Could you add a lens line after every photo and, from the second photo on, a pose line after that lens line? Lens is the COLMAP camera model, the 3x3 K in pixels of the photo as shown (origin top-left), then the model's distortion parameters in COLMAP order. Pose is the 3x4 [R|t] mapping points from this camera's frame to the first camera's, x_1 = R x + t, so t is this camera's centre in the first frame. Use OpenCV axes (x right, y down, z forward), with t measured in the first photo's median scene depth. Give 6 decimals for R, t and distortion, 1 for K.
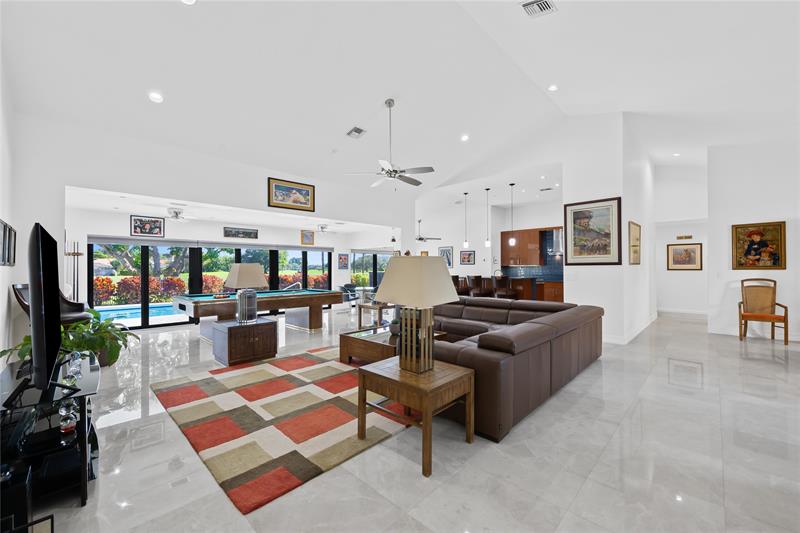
lens RADIAL K [[317.9, 0, 401.4], [0, 317.9, 267.0], [0, 0, 1]] dist [-0.000660, -0.000448]
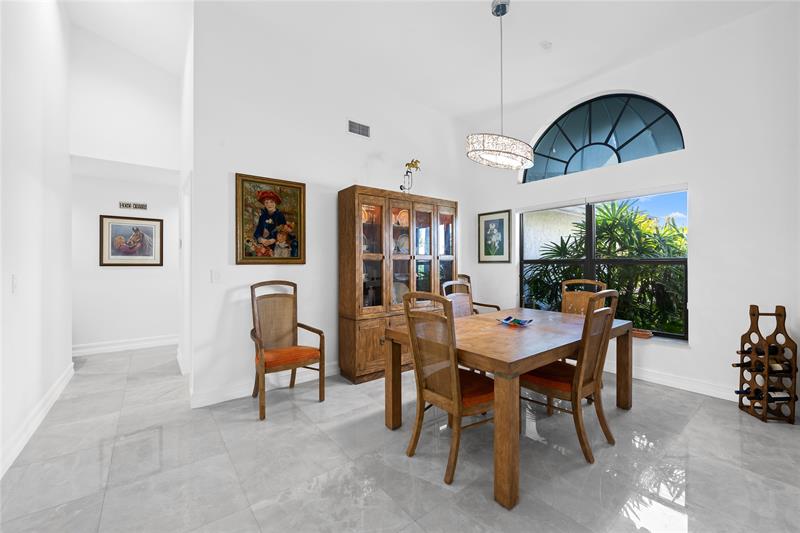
lens RADIAL K [[317.9, 0, 403.2], [0, 317.9, 264.3], [0, 0, 1]] dist [-0.000660, -0.000448]
pose [[0.121499, 0.003845, 0.992584, 0.595286], [-0.007920, 0.999964, -0.002904, 0.007774], [-0.992560, -0.007509, 0.121525, 0.693575]]
